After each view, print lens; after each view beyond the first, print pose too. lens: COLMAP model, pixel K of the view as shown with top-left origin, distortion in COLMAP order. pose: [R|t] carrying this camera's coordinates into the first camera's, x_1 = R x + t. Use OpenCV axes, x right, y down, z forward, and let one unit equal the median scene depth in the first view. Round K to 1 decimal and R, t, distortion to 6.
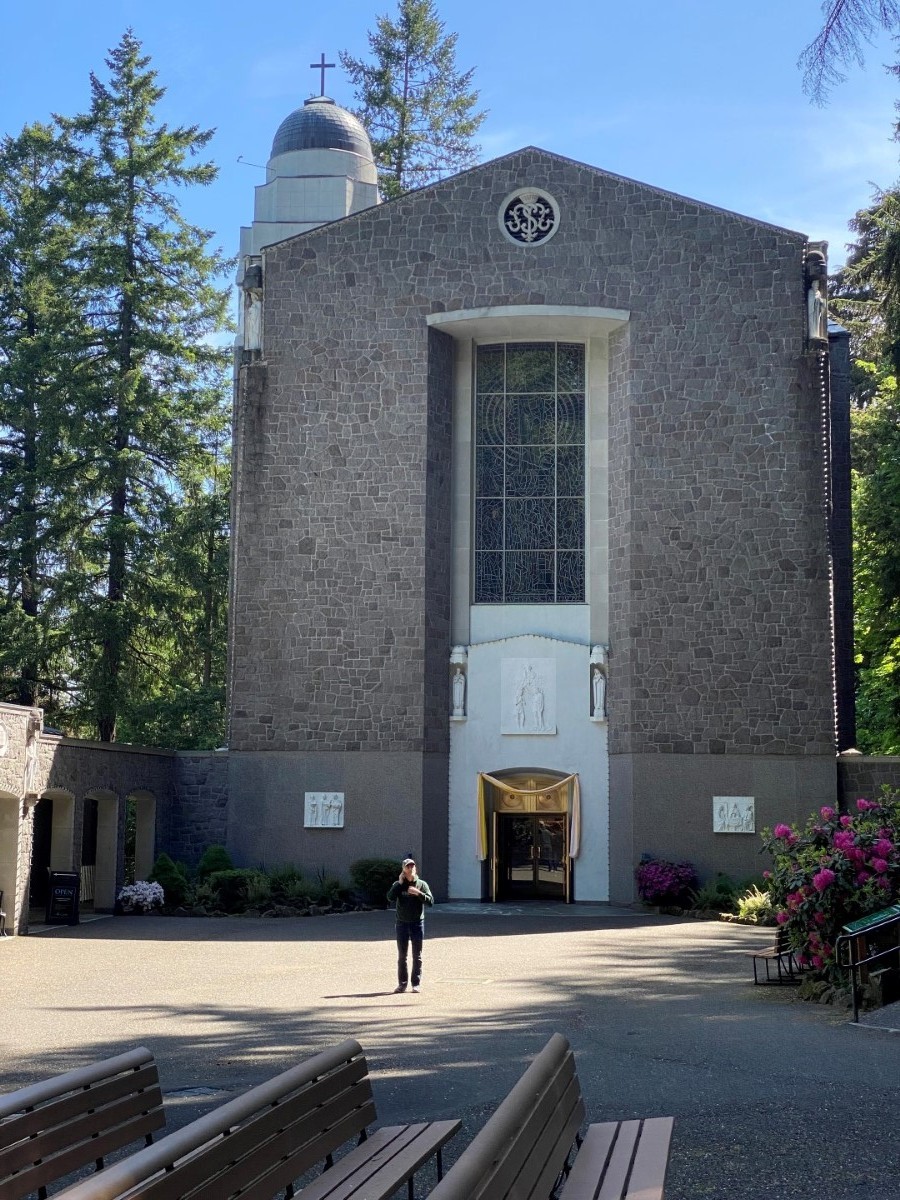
lens RADIAL K [[1790.1, 0, 450.1], [0, 1790.1, 579.9], [0, 0, 1]] dist [0.295392, -0.807926]
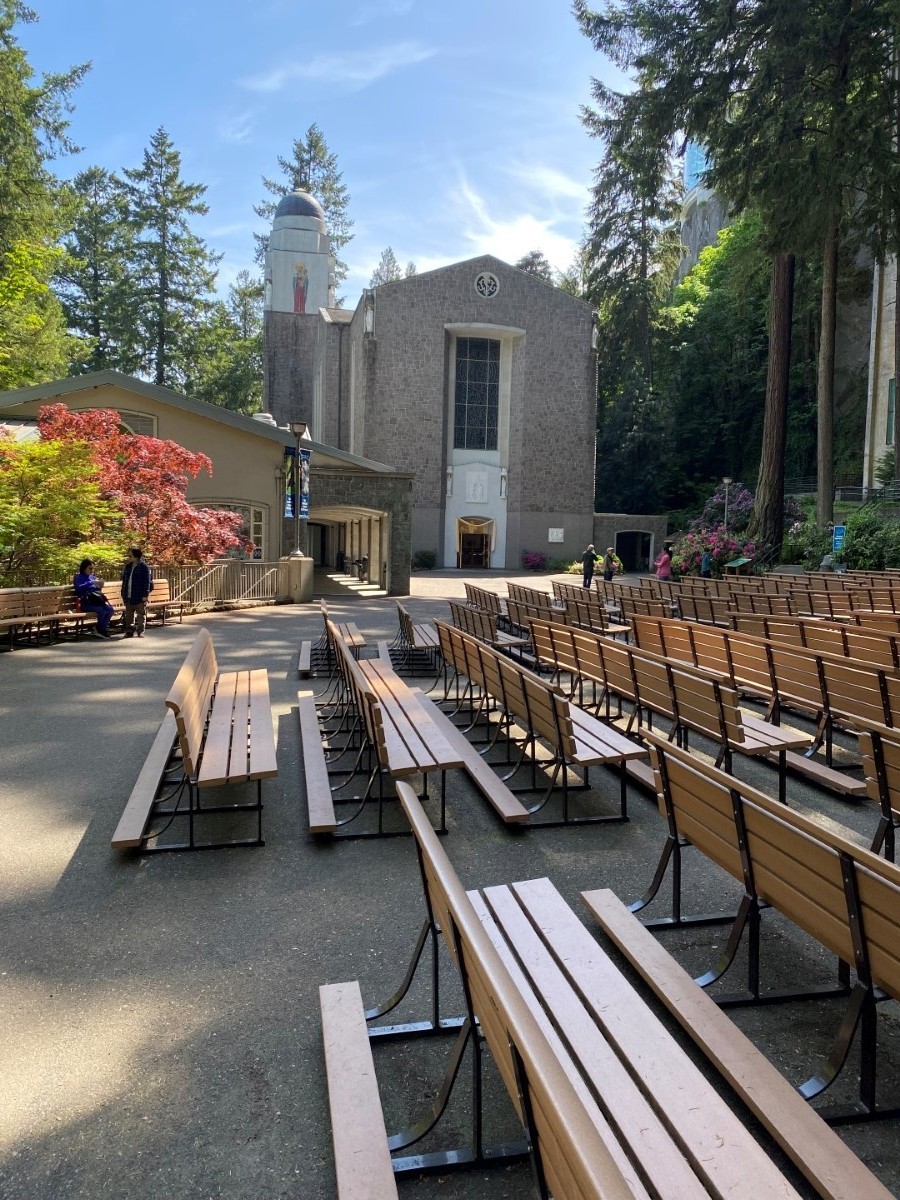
lens RADIAL K [[894.7, 0, 450.0], [0, 894.7, 600.0], [0, 0, 1]] dist [0.030129, -0.013856]
pose [[0.953925, -0.005042, 0.300002, -0.361139], [-0.055166, 0.979867, 0.191880, -0.017865], [-0.294930, -0.199589, 0.934441, -0.176177]]
